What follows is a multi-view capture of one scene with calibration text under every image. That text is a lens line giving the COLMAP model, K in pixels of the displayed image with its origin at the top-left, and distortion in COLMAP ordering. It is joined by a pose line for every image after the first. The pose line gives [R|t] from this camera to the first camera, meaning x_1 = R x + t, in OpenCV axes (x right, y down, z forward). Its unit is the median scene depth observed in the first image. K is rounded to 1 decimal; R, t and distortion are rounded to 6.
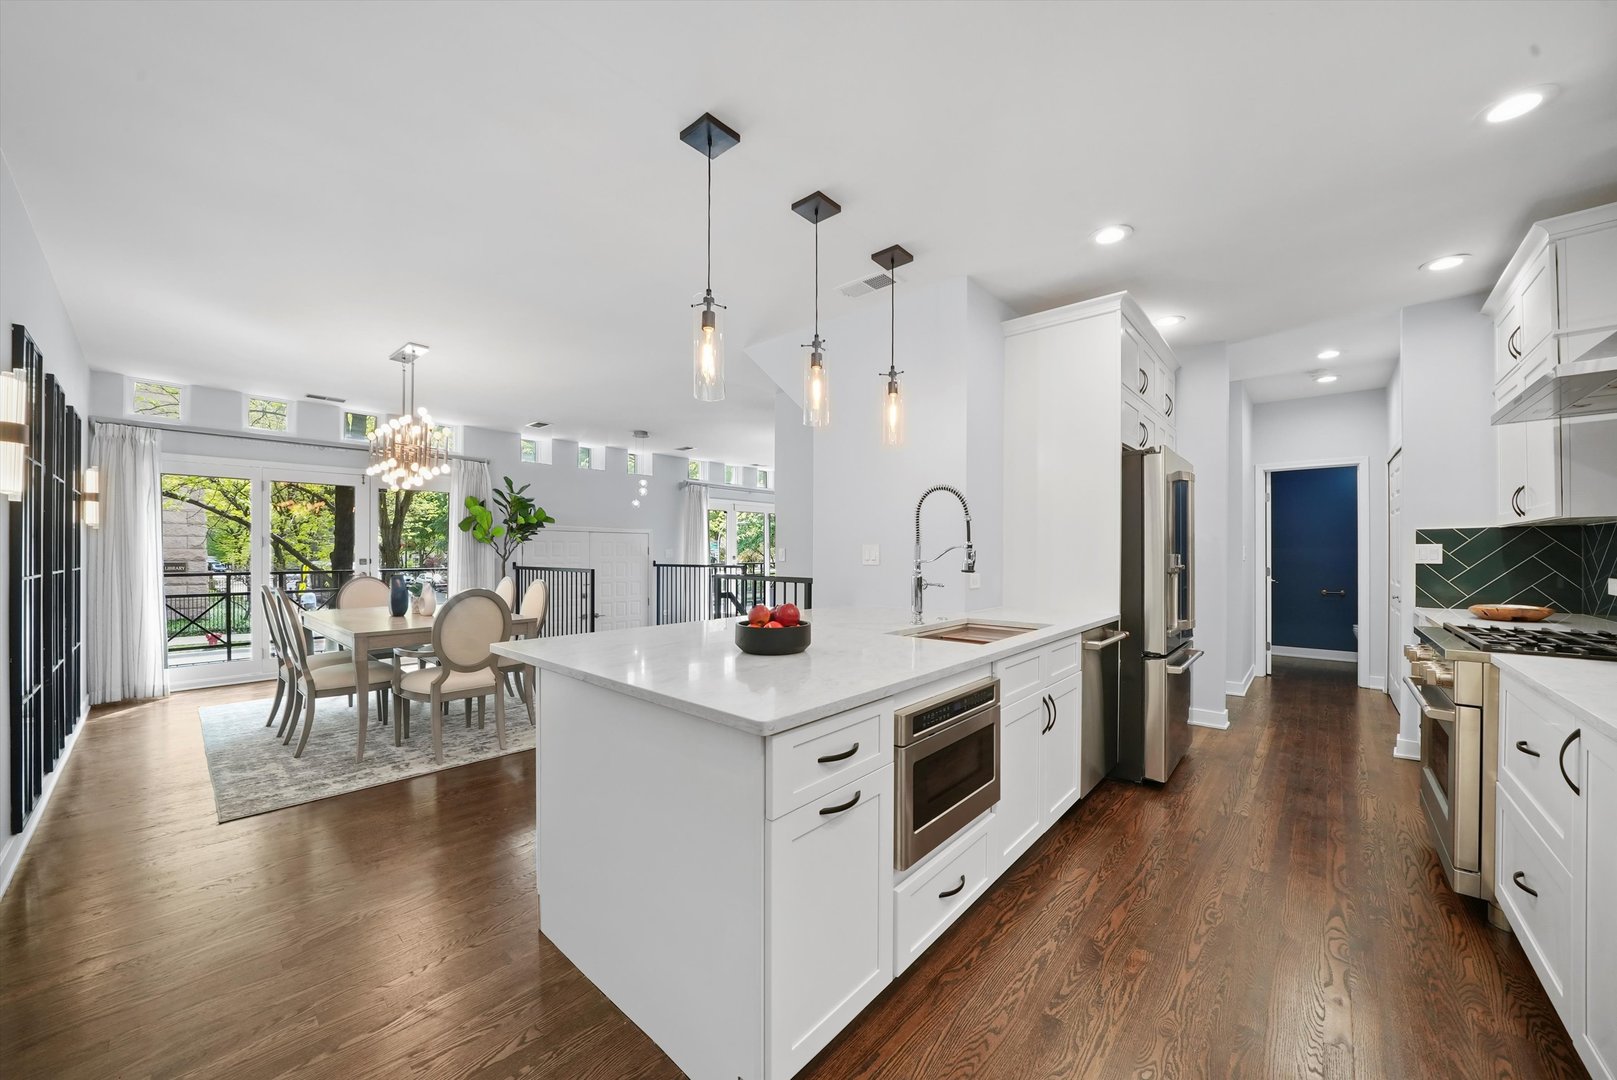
lens RADIAL K [[584.1, 0, 810.7], [0, 584.1, 553.2], [0, 0, 1]] dist [-0.024016, 0.002868]
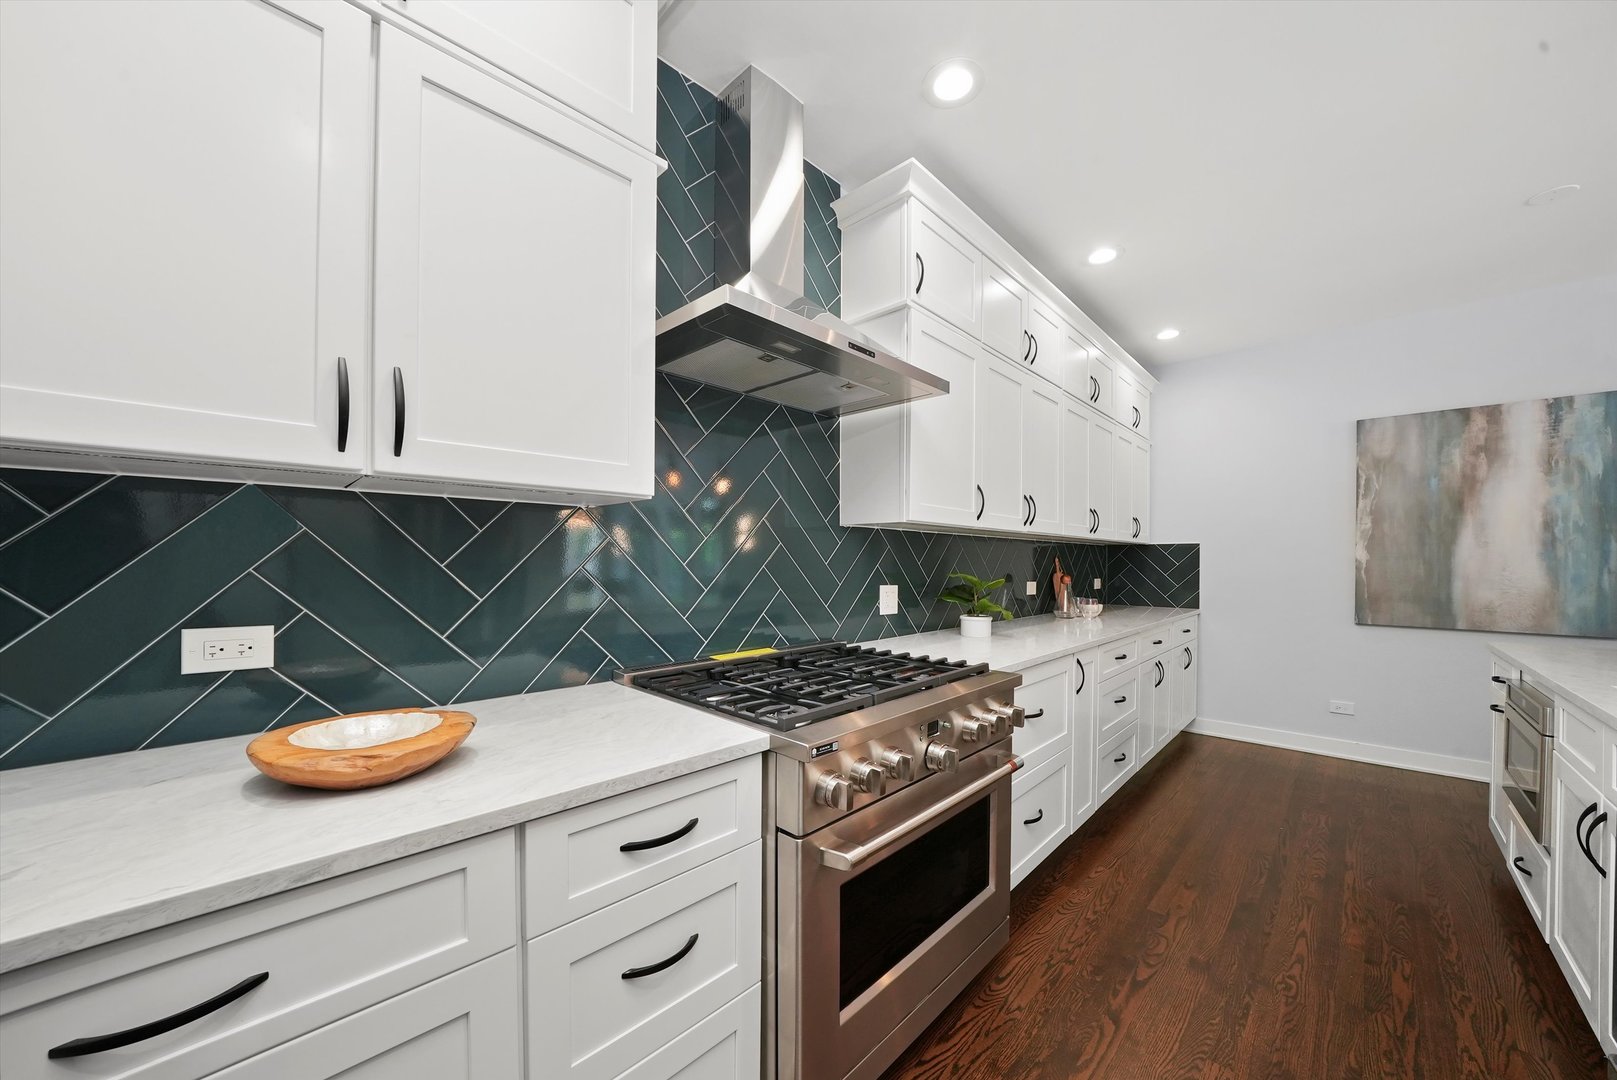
lens RADIAL K [[584.1, 0, 799.1], [0, 584.1, 559.4], [0, 0, 1]] dist [-0.024016, 0.002868]
pose [[-0.998893, -0.003372, 0.046912, 0.785482], [-0.003522, 0.999989, -0.003123, -0.001211], [-0.046901, -0.003285, -0.998894, 1.063212]]
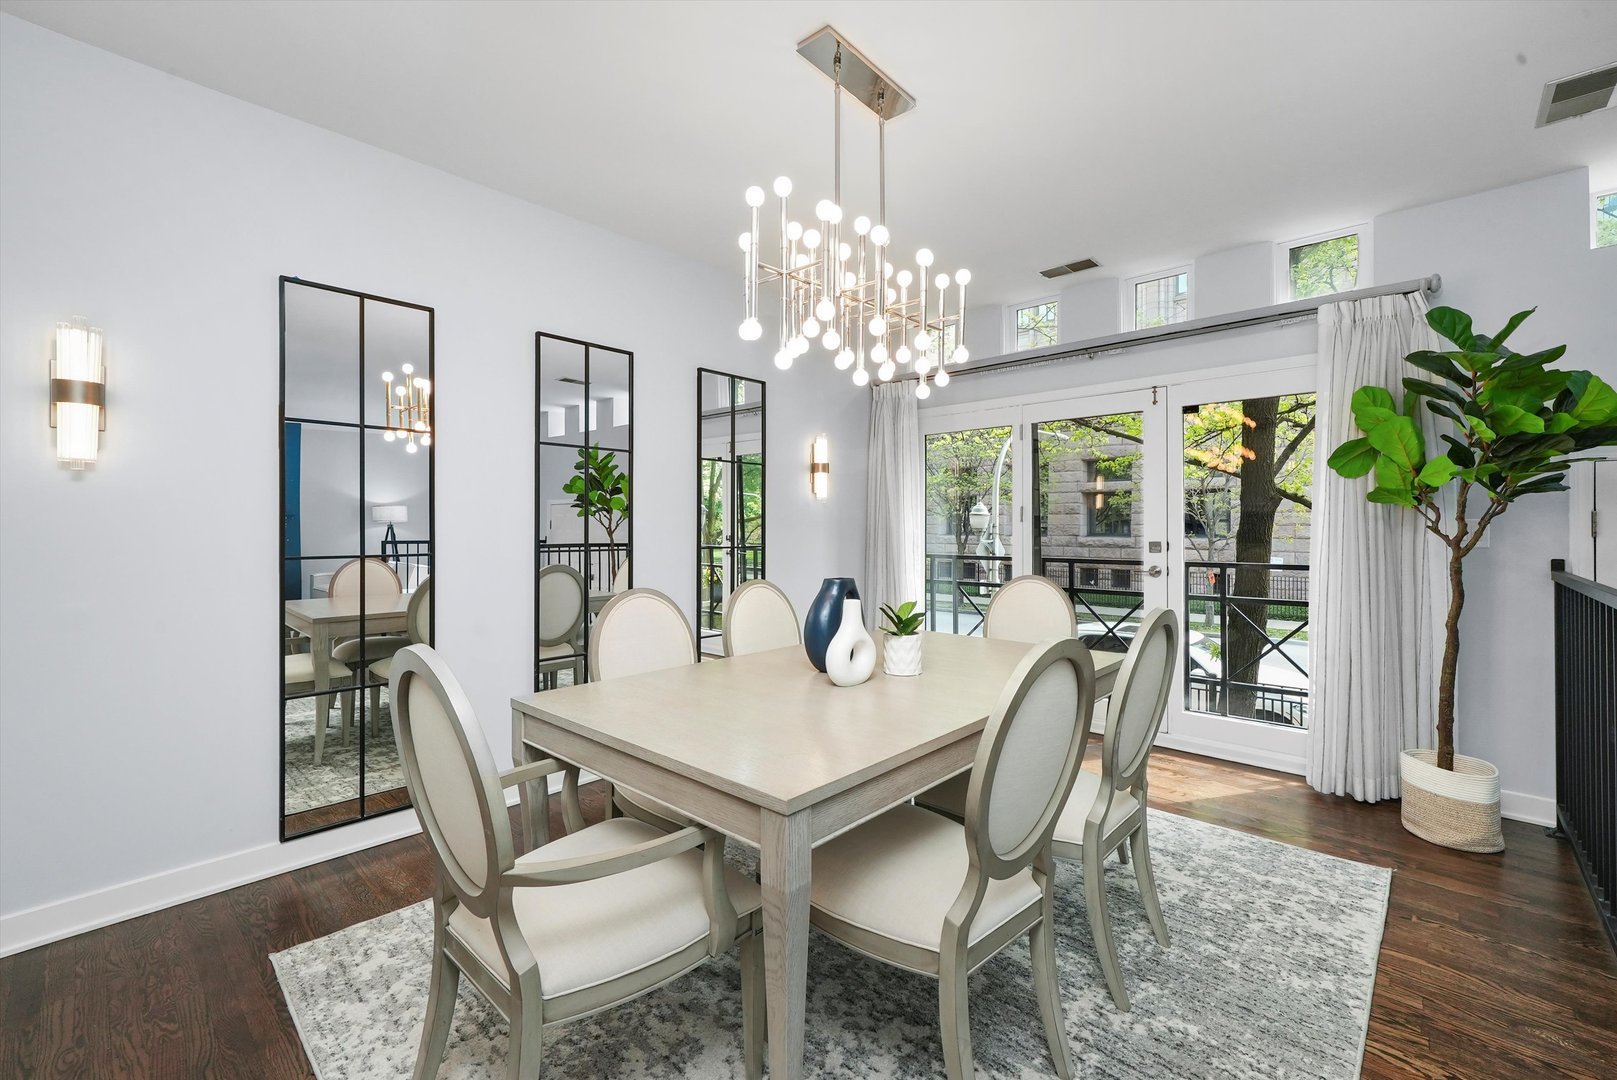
lens RADIAL K [[674.3, 0, 799.6], [0, 674.3, 531.1], [0, 0, 1]] dist [-0.001012, -0.000230]
pose [[-0.039749, 0.001204, -0.999209, -0.224031], [-0.003109, 0.999994, 0.001329, -0.000419], [0.999205, 0.003159, -0.039745, 1.201684]]
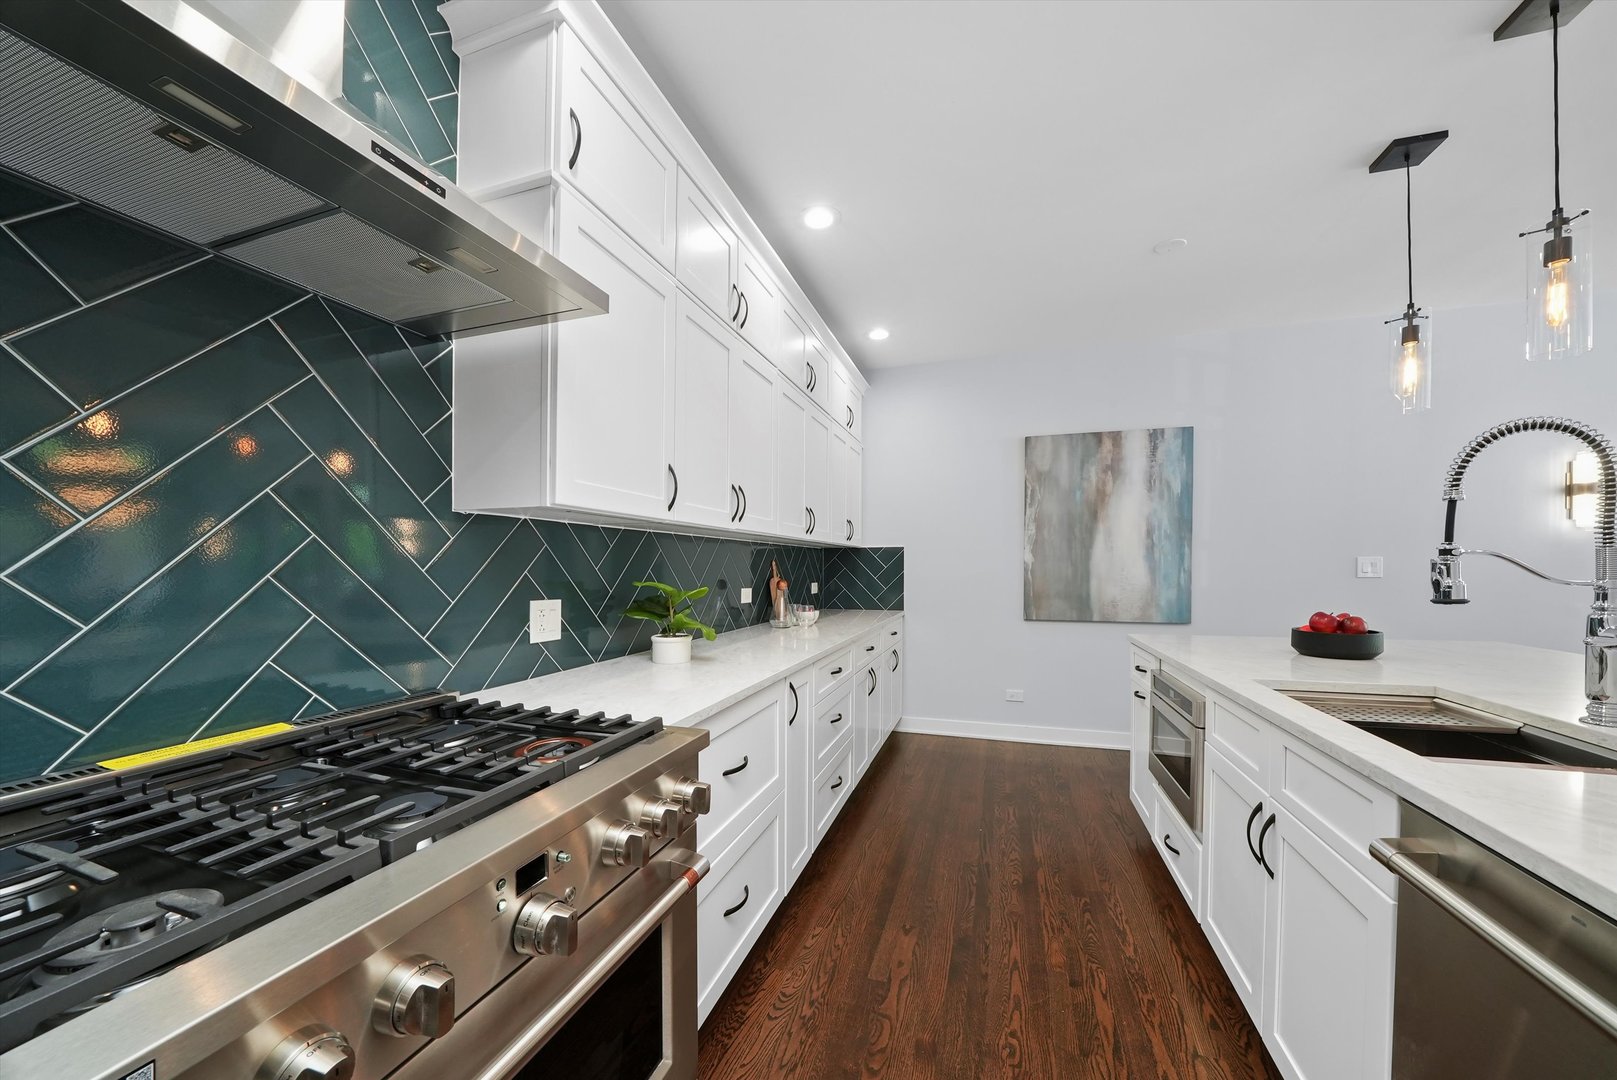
lens RADIAL K [[584.1, 0, 799.4], [0, 584.1, 572.3], [0, 0, 1]] dist [-0.024016, 0.002868]
pose [[-0.922045, 0.006589, -0.387027, 0.699798], [0.002660, 0.999939, 0.010685, -0.000753], [0.387074, 0.008823, -0.922007, 0.888529]]
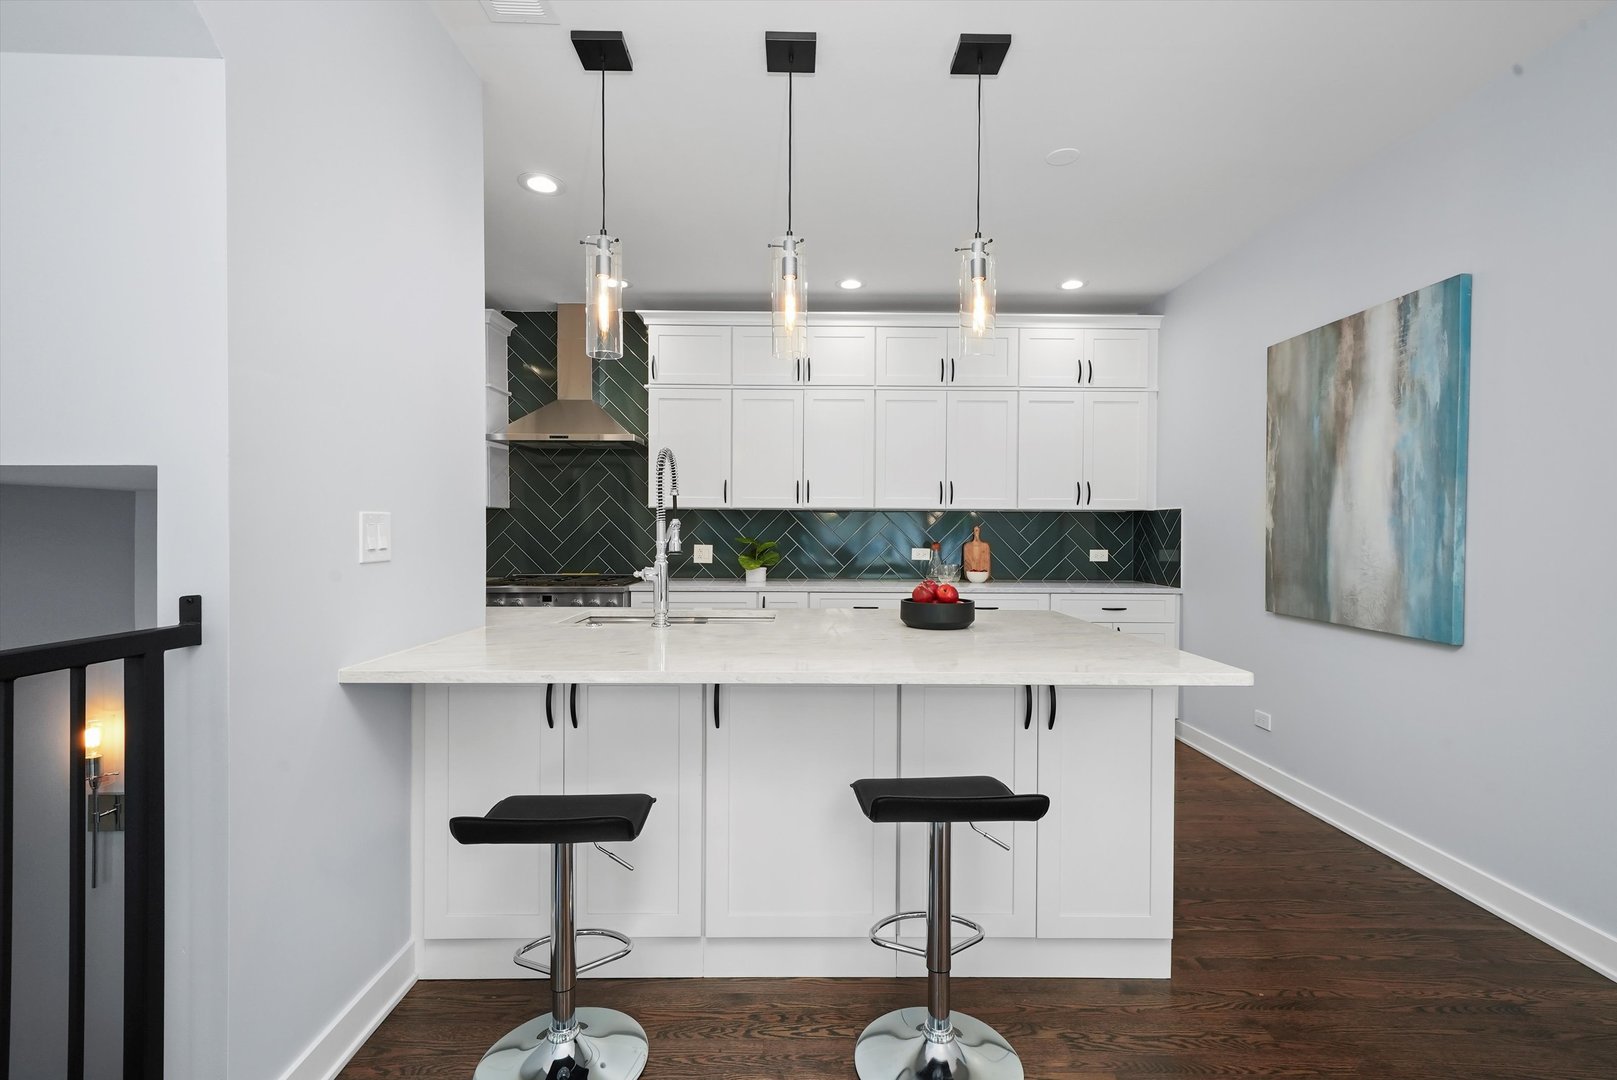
lens RADIAL K [[727.6, 0, 797.6], [0, 727.6, 536.5], [0, 0, 1]] dist [0.006647, -0.000255]
pose [[-0.662141, -0.011467, 0.749292, -0.491724], [-0.005243, 0.999929, 0.010669, -0.003779], [-0.749361, 0.003136, -0.662154, 1.145241]]
